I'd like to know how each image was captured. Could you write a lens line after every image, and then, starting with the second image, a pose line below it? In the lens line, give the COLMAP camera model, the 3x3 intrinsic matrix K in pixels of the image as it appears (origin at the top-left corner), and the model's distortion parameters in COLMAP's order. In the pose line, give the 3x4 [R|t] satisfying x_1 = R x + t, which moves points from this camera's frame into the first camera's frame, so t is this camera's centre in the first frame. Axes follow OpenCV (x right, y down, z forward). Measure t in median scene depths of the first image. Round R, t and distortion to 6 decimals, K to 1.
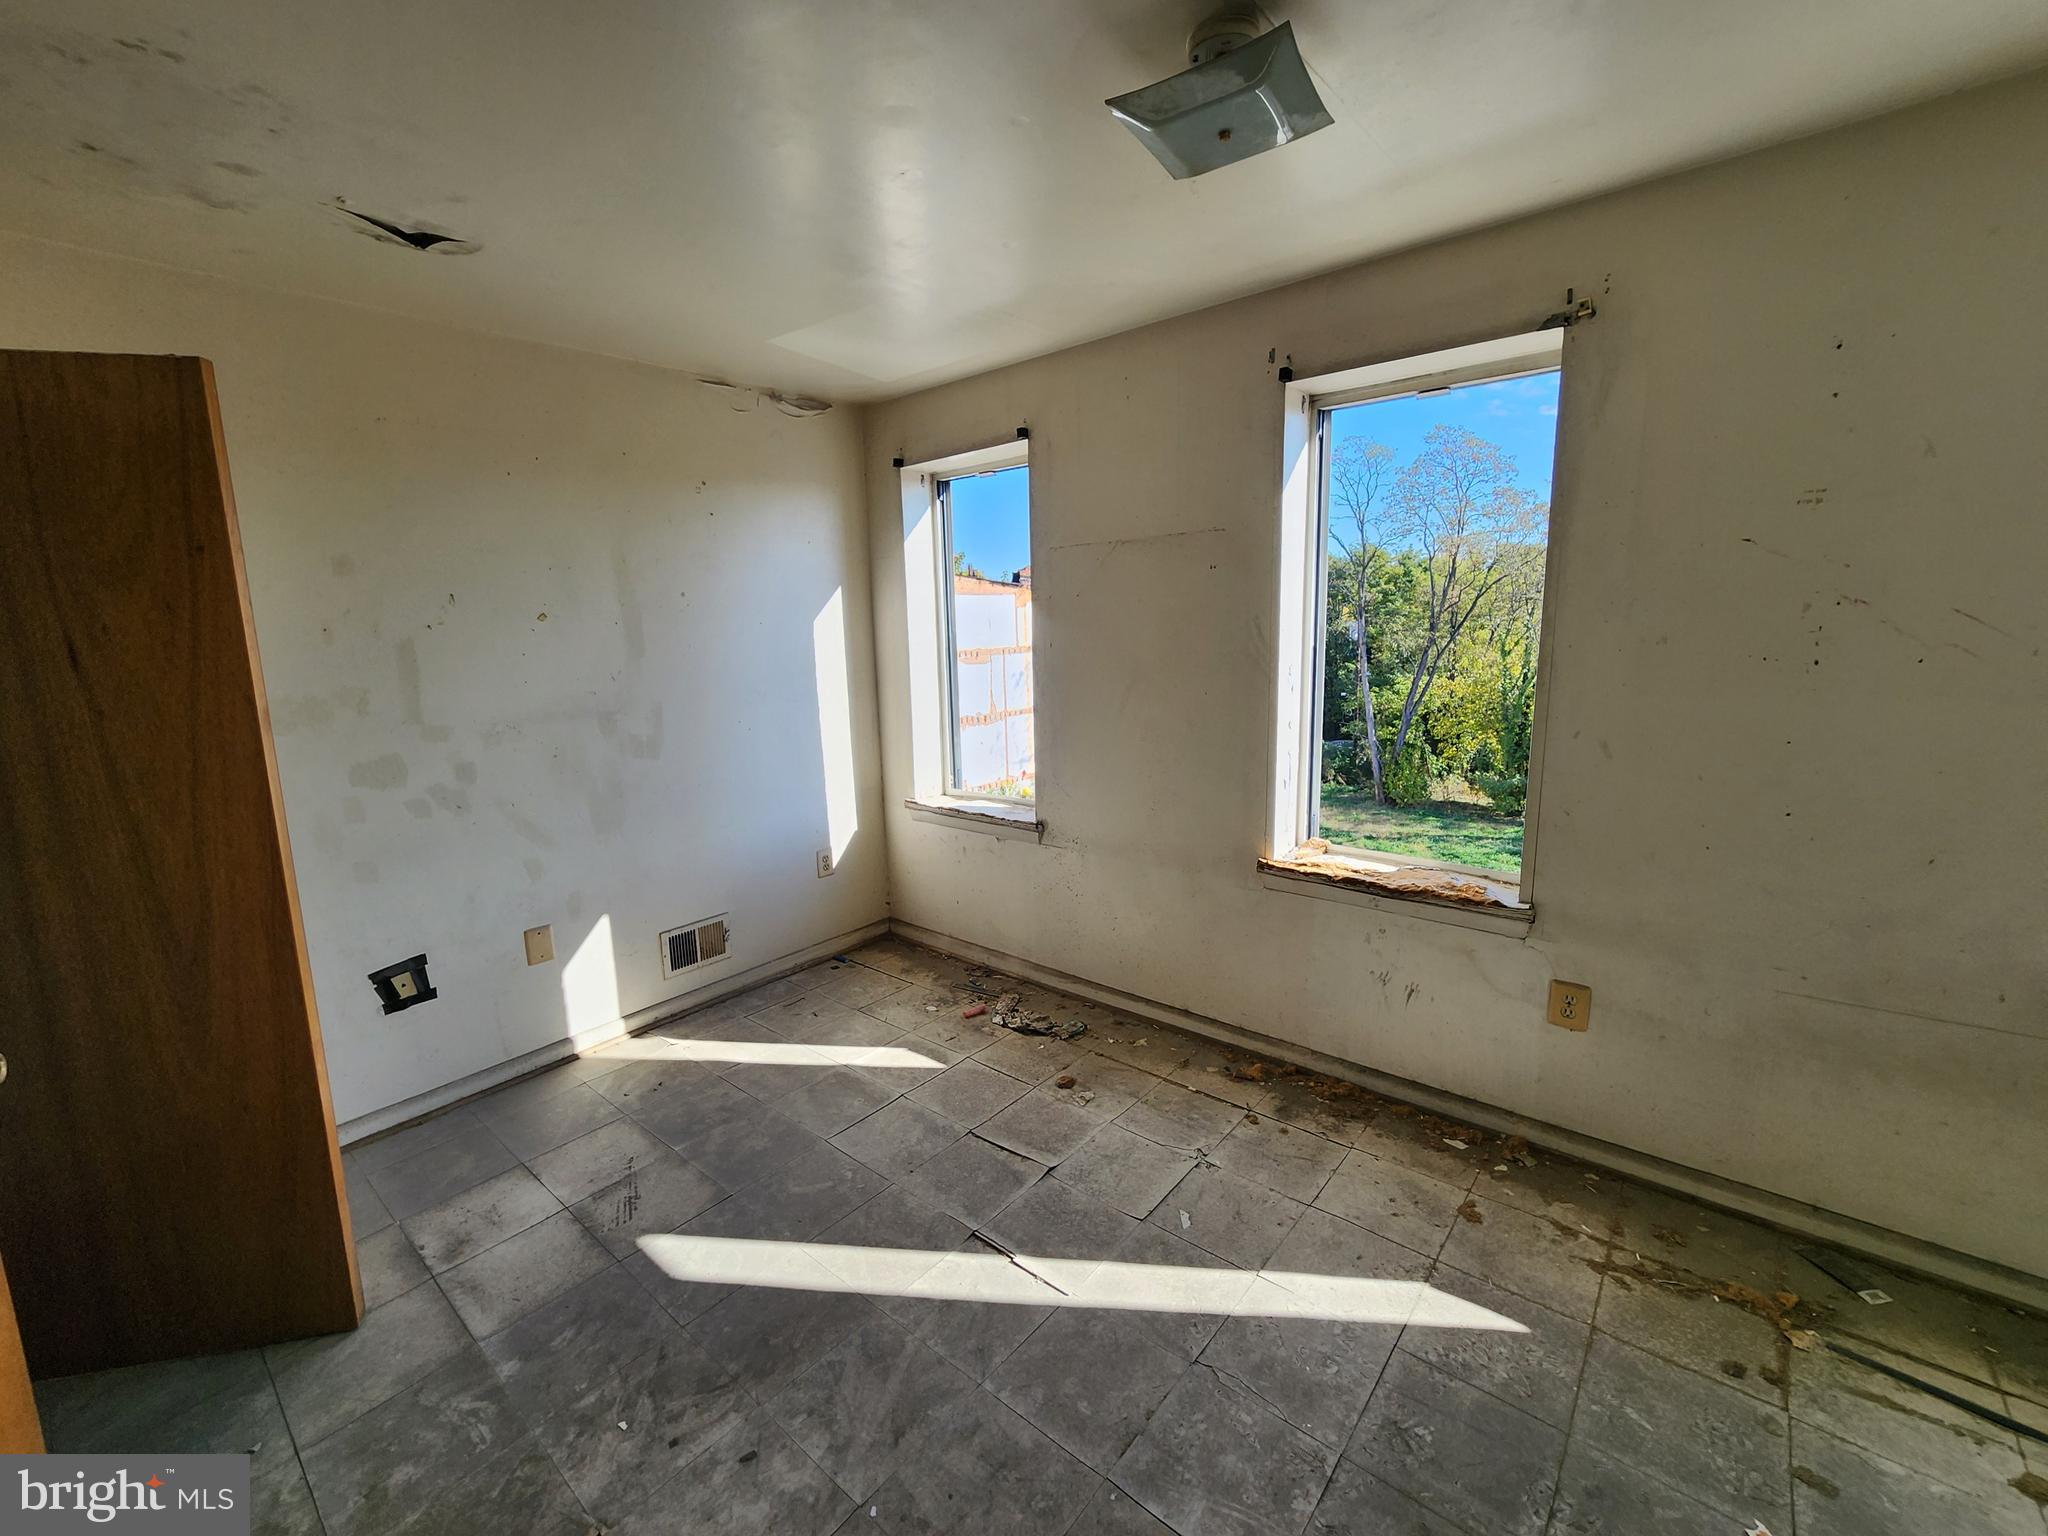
lens RADIAL K [[840.5, 0, 1011.7], [0, 840.5, 762.8], [0, 0, 1]] dist [-0.004850, 0.002907]
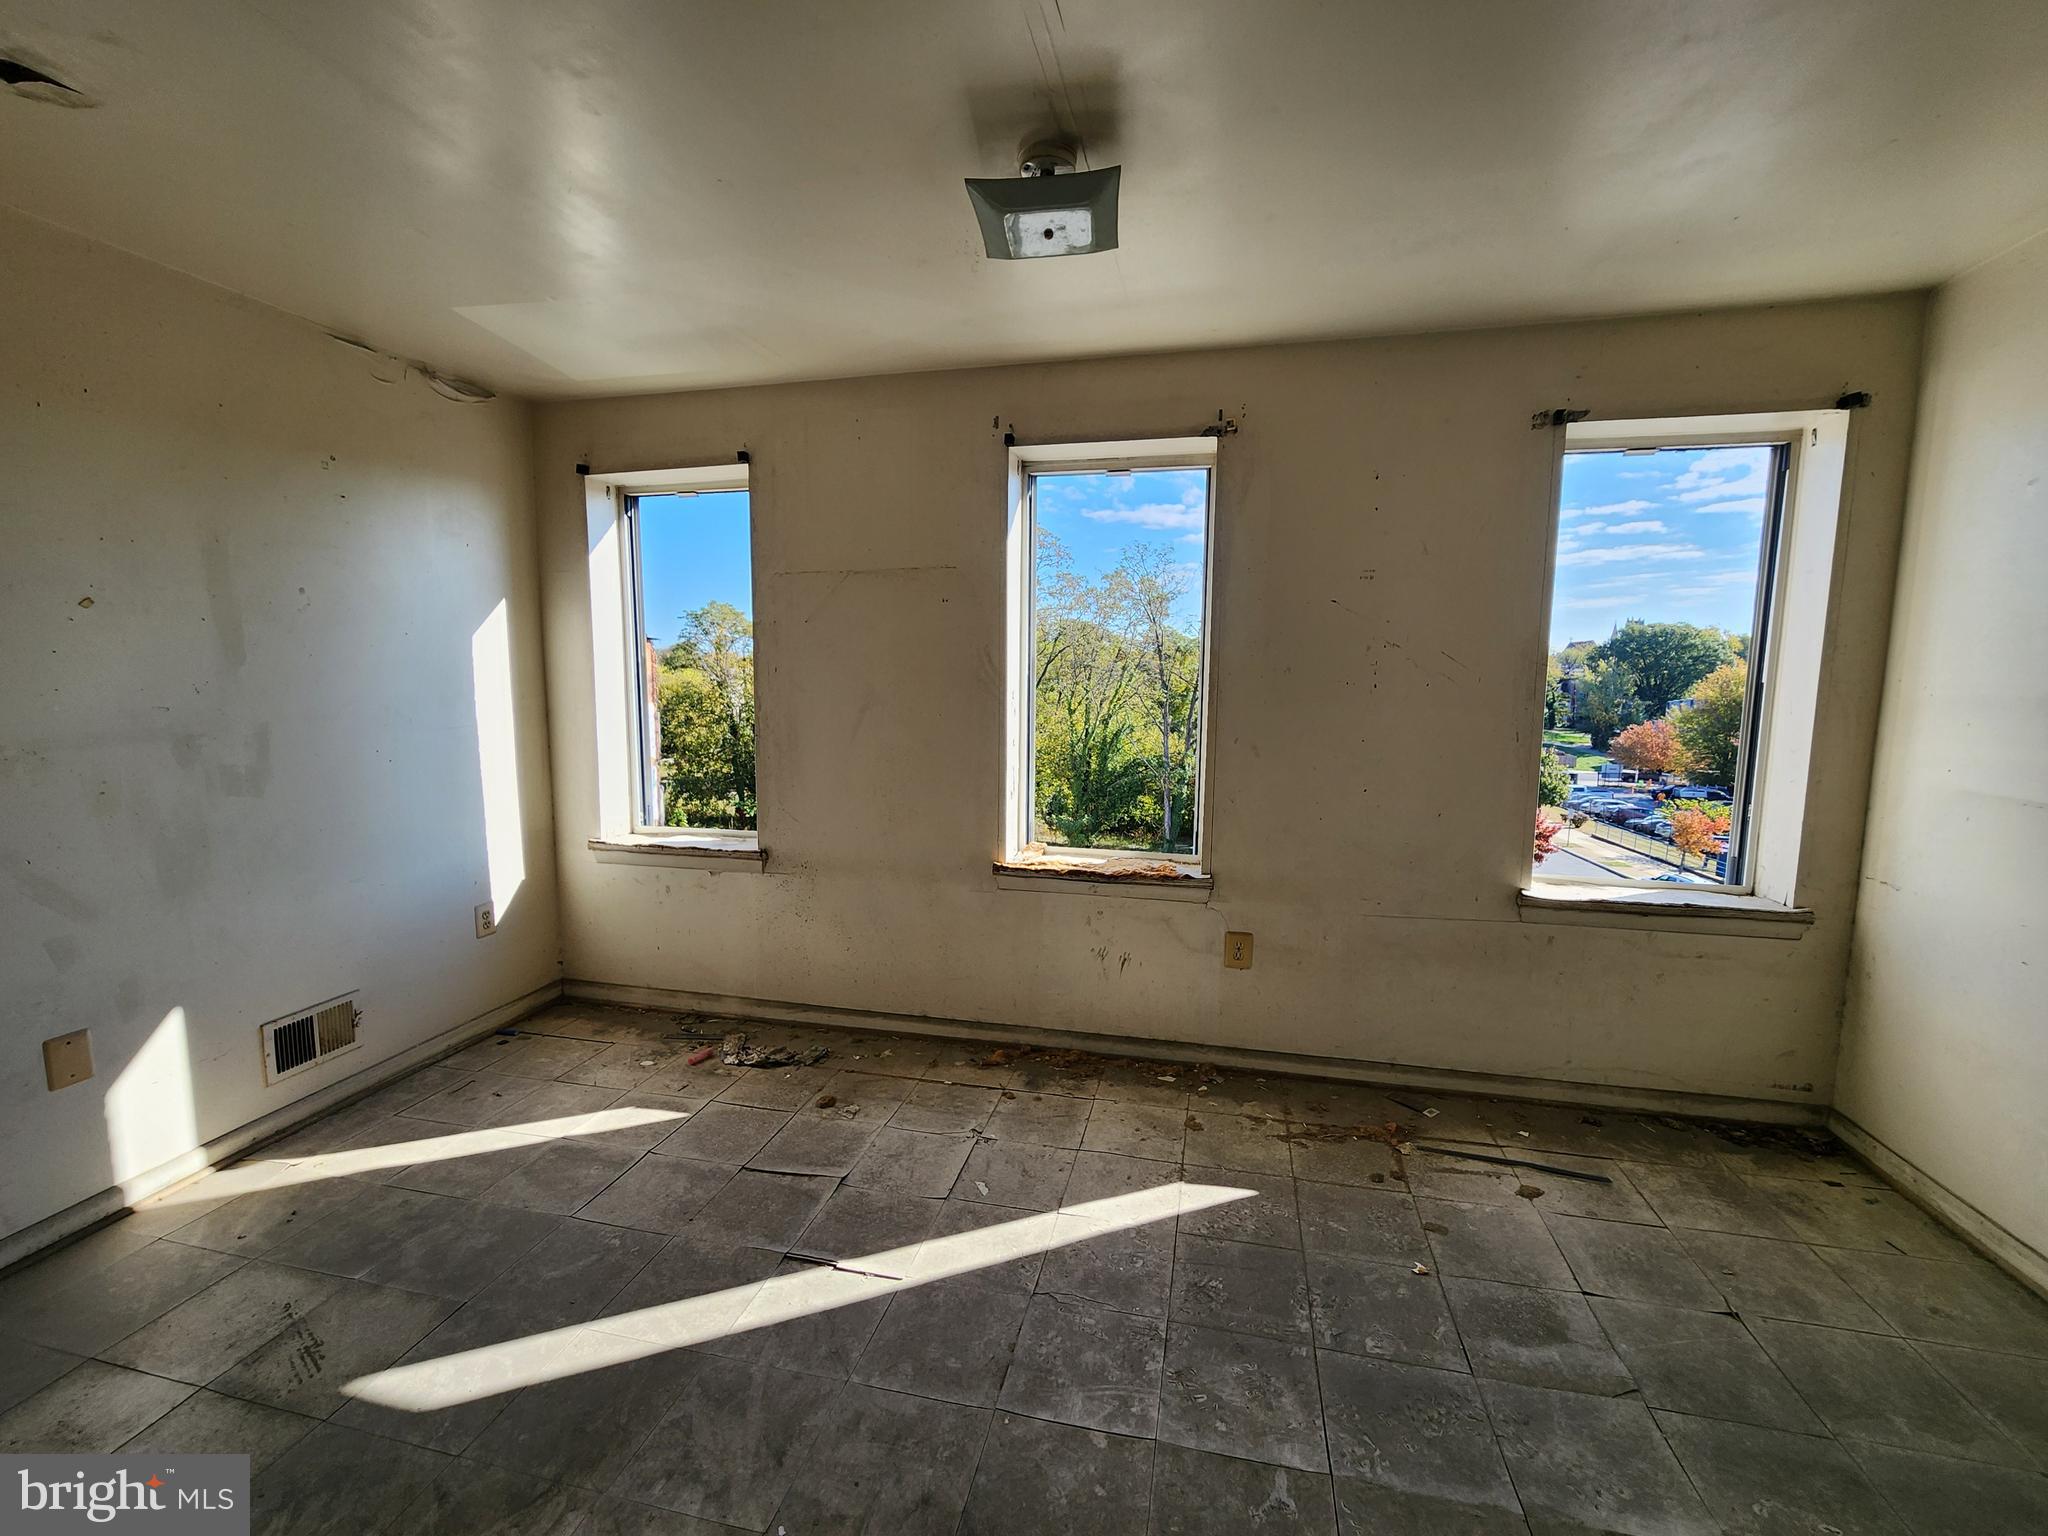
lens RADIAL K [[840.5, 0, 1017.7], [0, 840.5, 771.6], [0, 0, 1]] dist [-0.004850, 0.002907]
pose [[0.888477, -0.018145, 0.458562, -0.204031], [0.044815, 0.997873, -0.047346, 0.052614], [-0.456727, 0.062616, 0.887400, -0.012370]]
